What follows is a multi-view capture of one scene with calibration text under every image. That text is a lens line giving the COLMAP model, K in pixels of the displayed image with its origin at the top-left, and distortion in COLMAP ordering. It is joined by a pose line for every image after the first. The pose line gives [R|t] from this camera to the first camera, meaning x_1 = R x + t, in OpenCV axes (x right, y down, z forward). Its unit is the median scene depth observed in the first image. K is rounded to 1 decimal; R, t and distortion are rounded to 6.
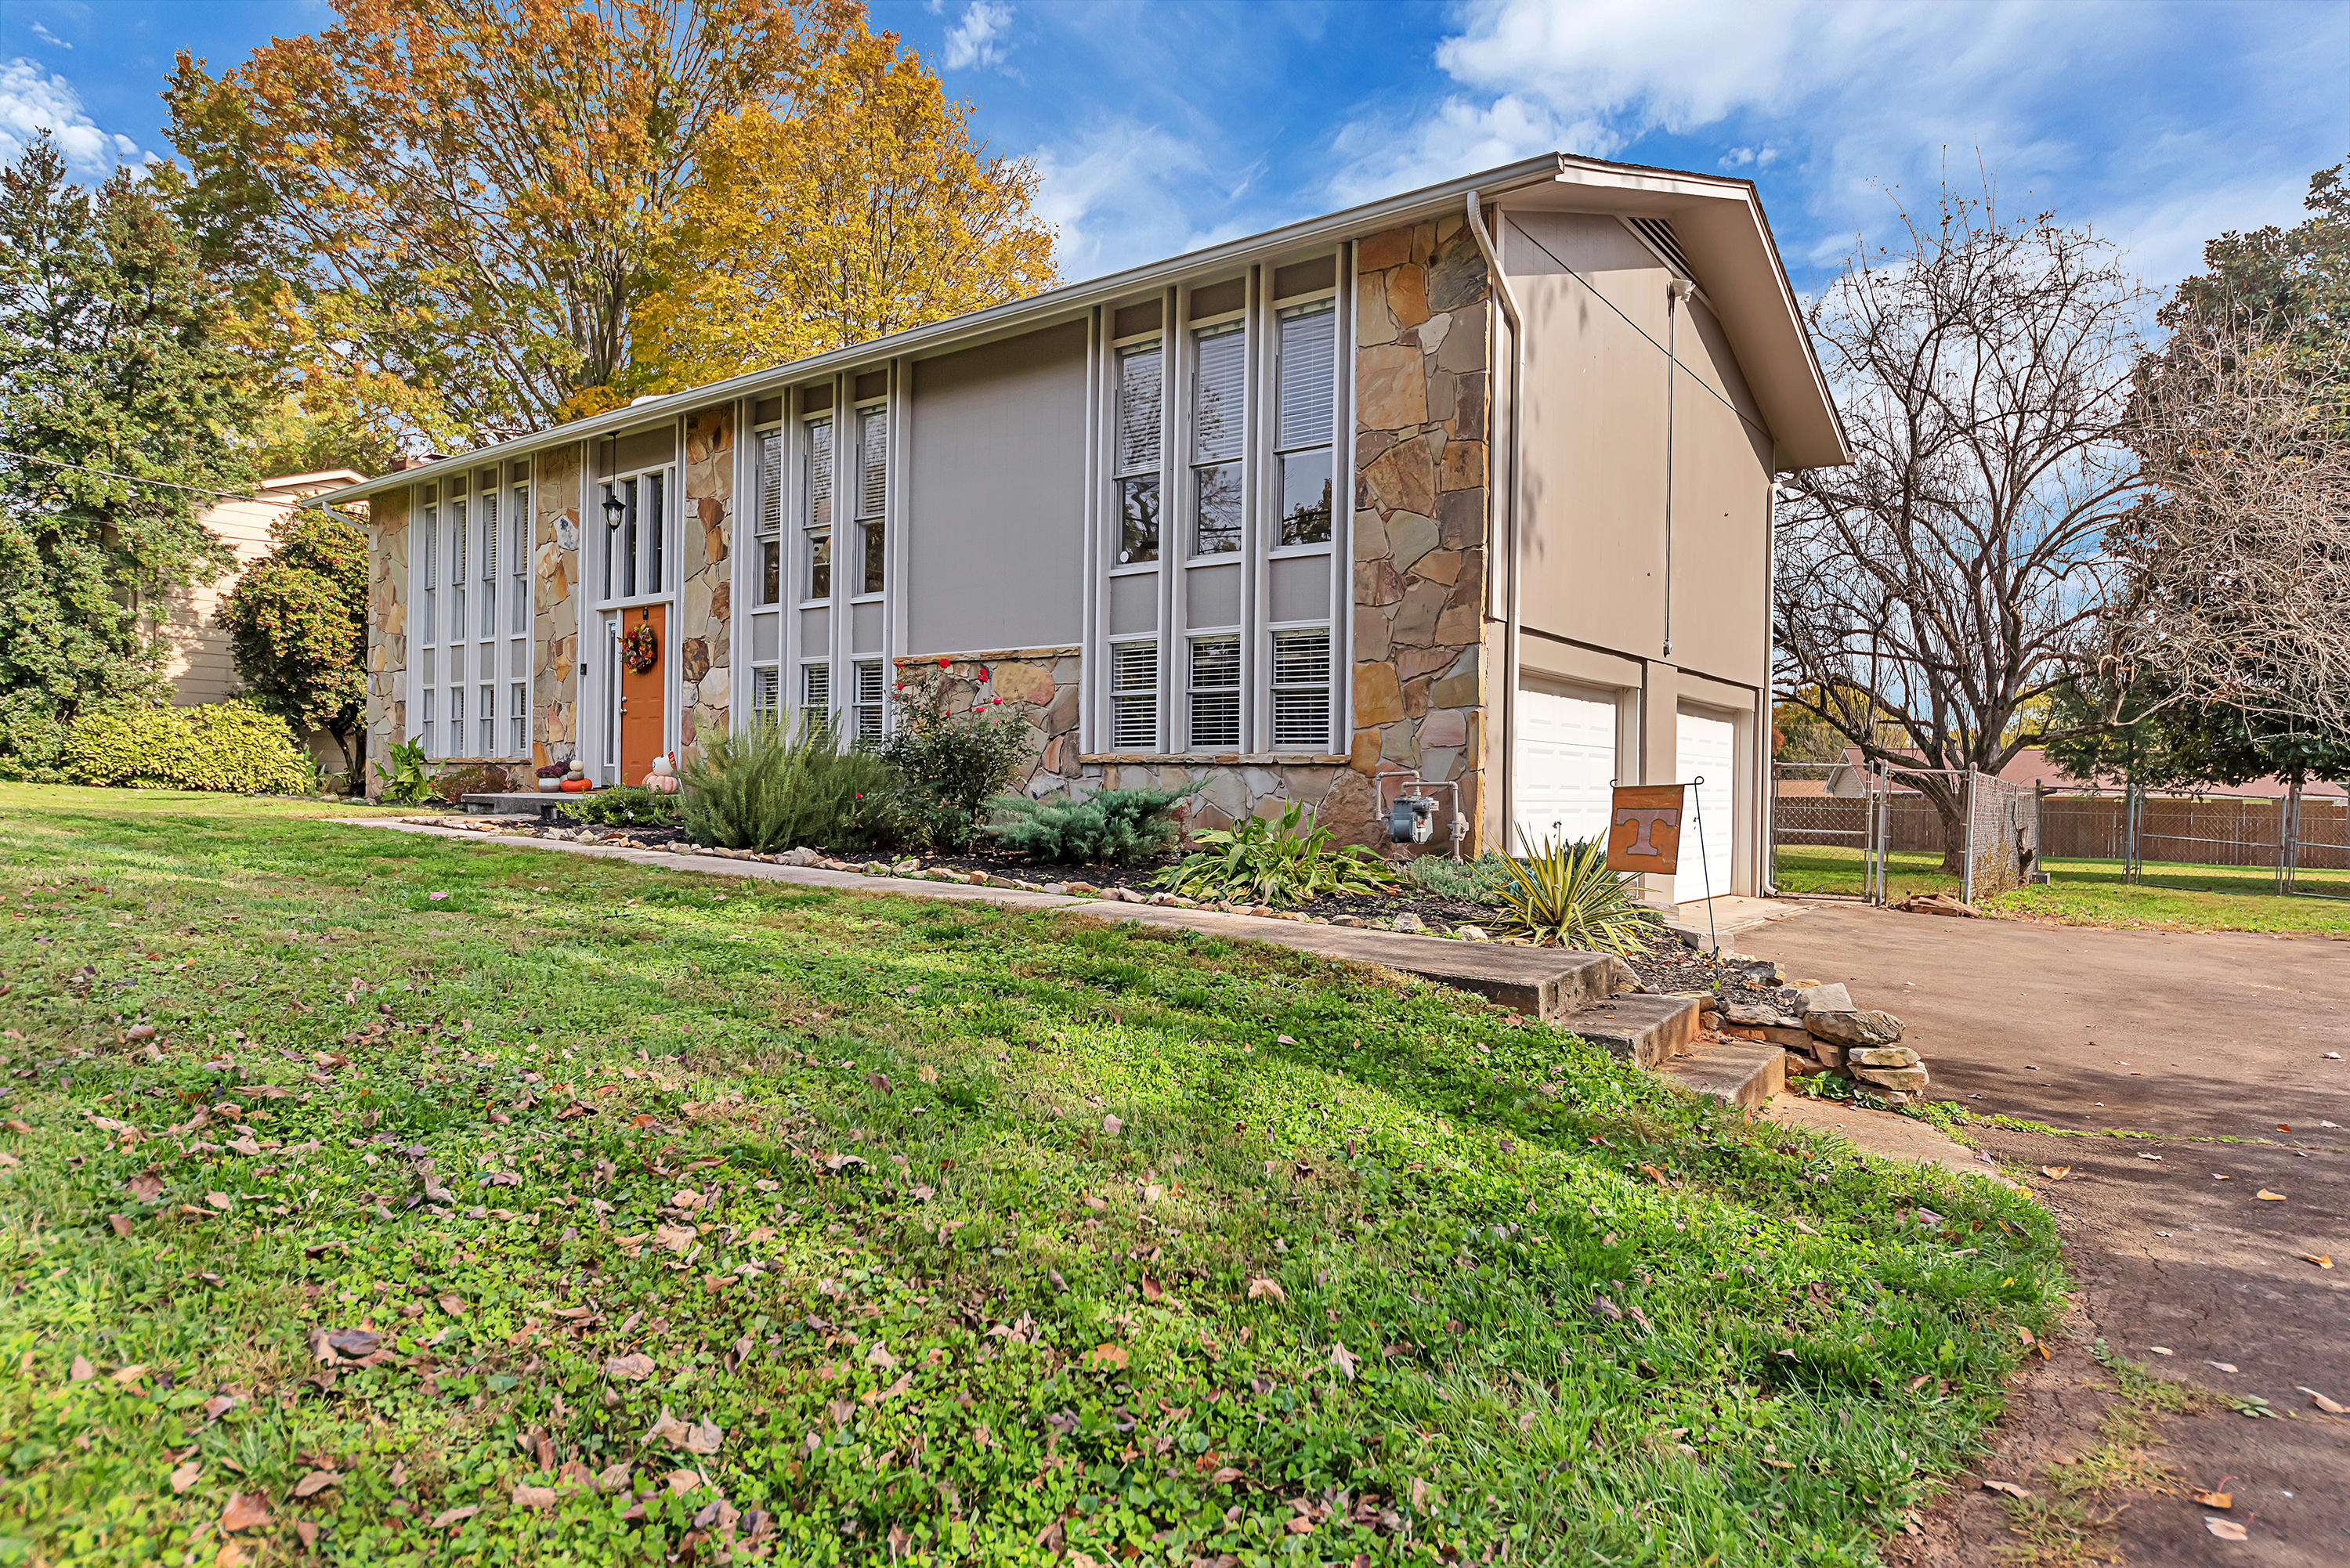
lens RADIAL K [[1357.1, 0, 1179.1], [0, 1357.1, 787.3], [0, 0, 1]] dist [0.002877, -0.000913]
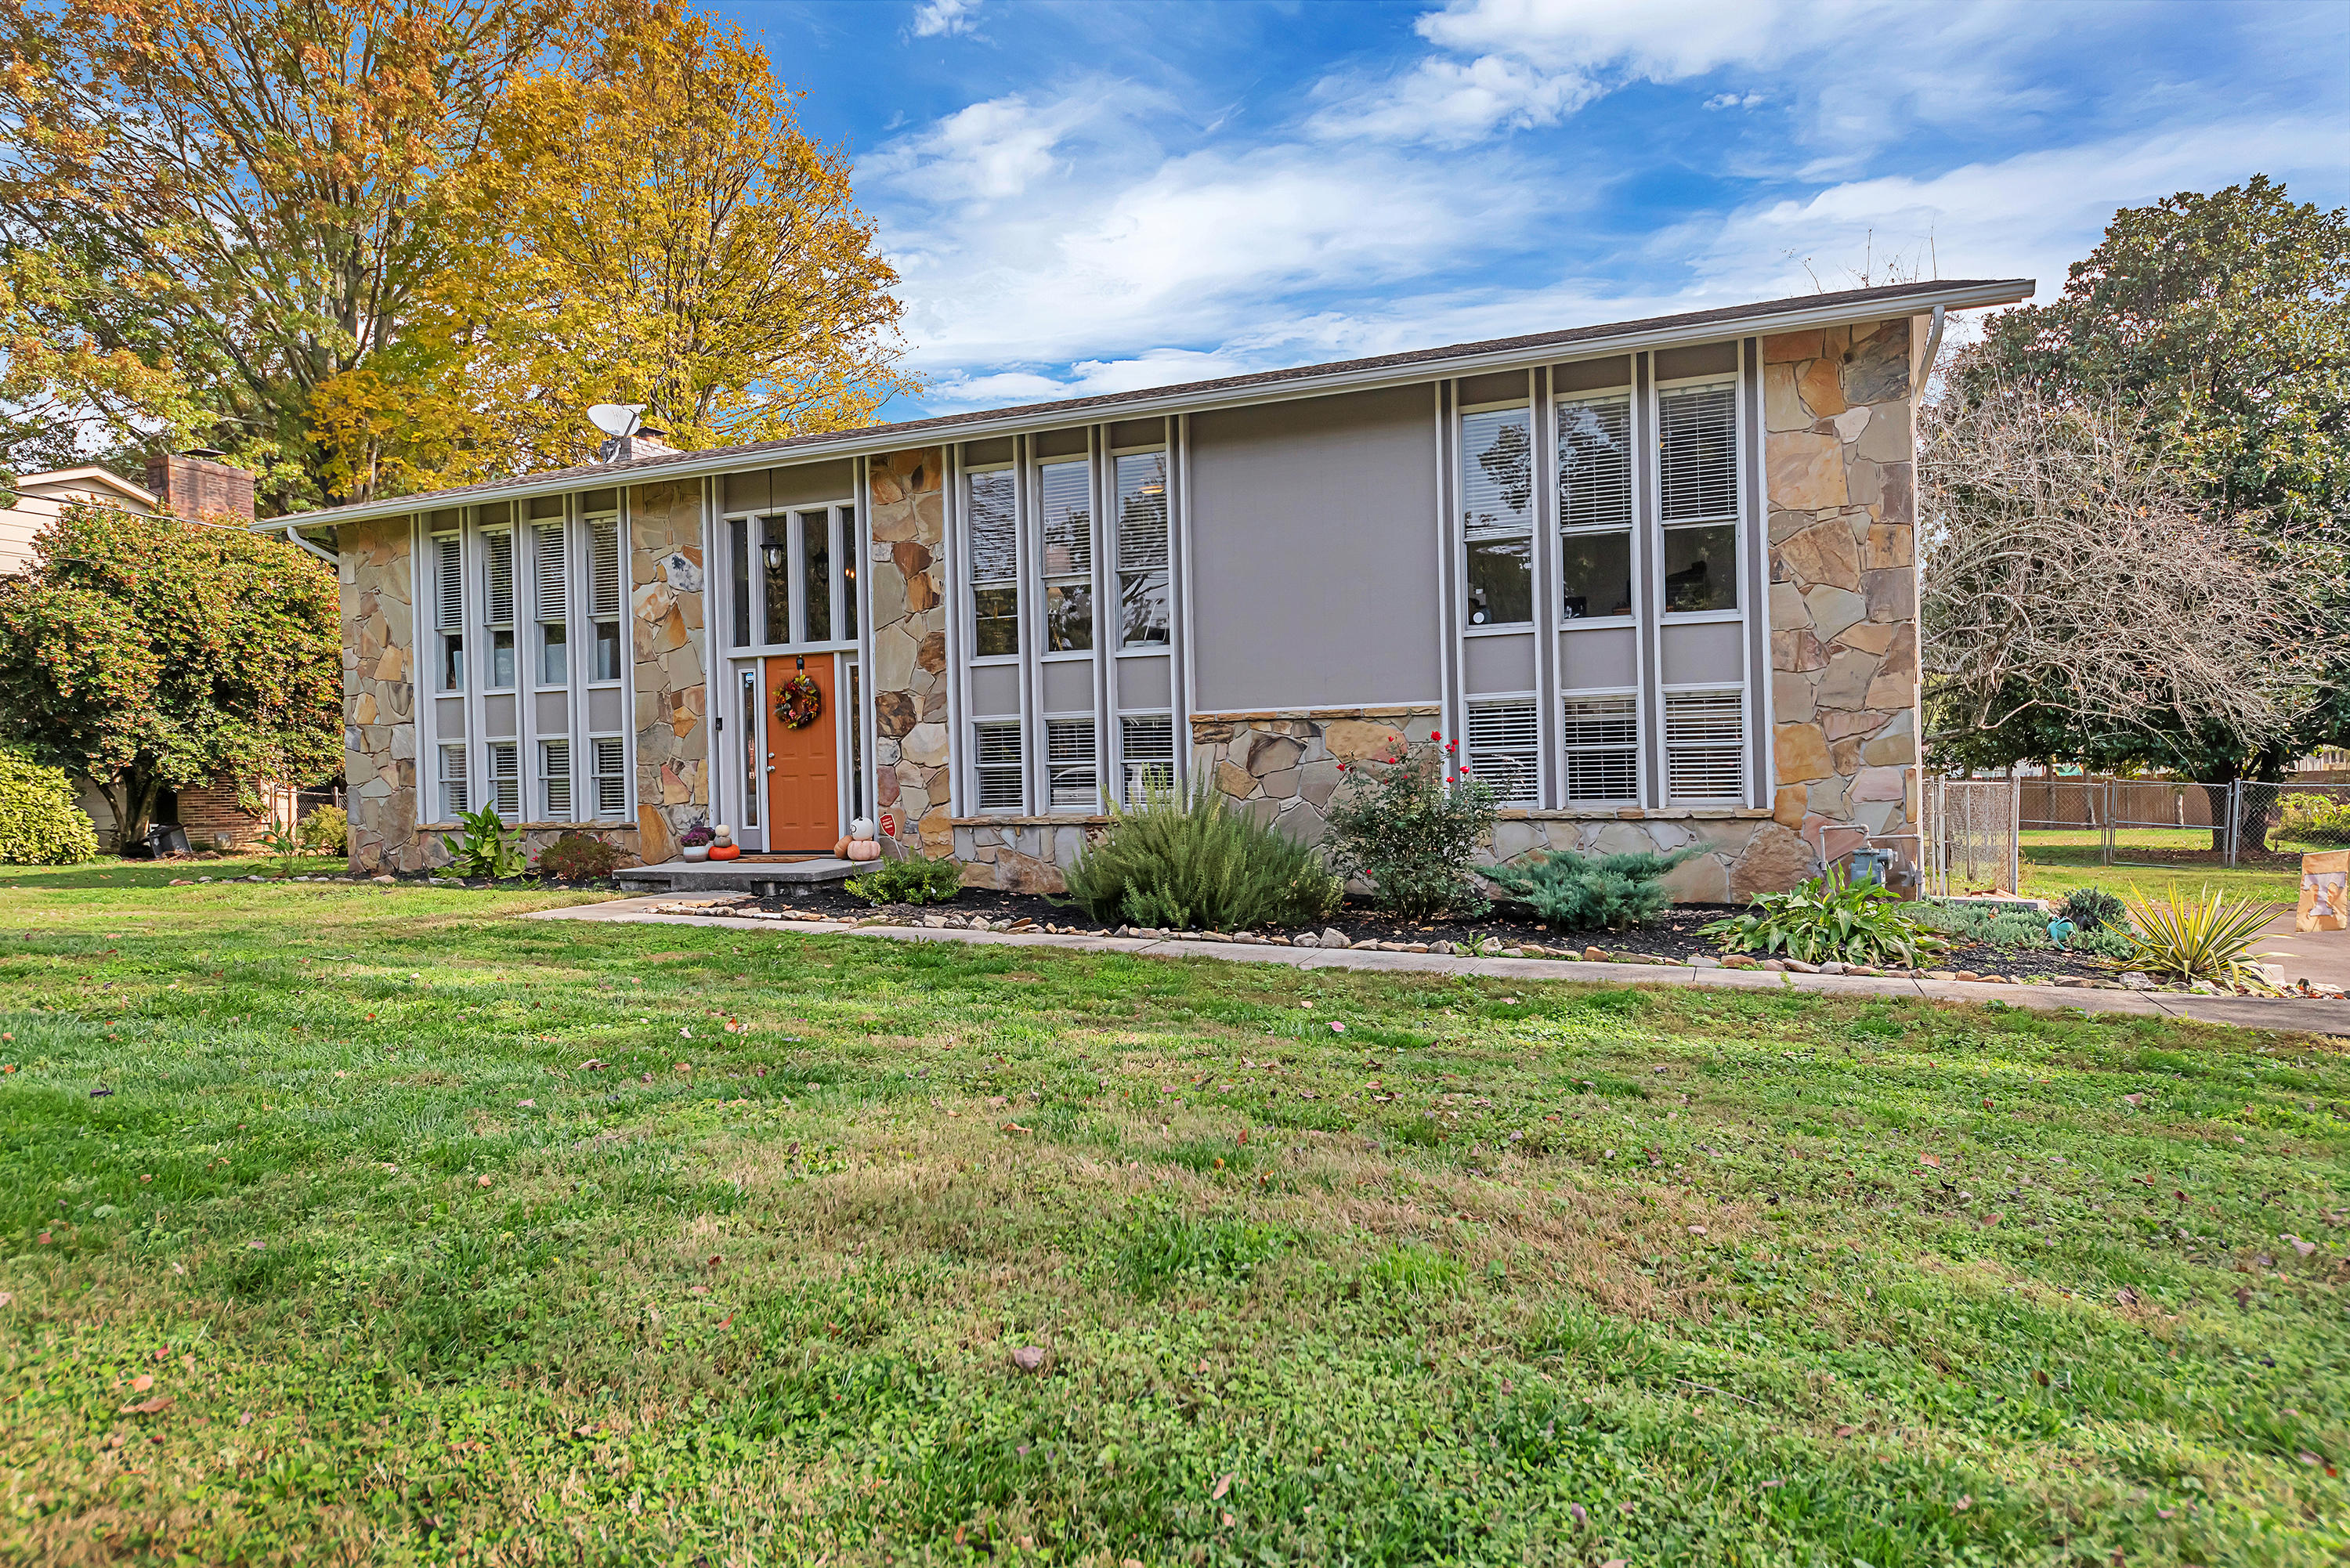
lens RADIAL K [[1357.1, 0, 1179.1], [0, 1357.1, 787.3], [0, 0, 1]] dist [0.002877, -0.000913]
pose [[0.966985, -0.039201, 0.251799, -0.382285], [0.037280, 0.999228, 0.012396, -0.045746], [-0.252091, -0.002599, 0.967700, 0.045017]]
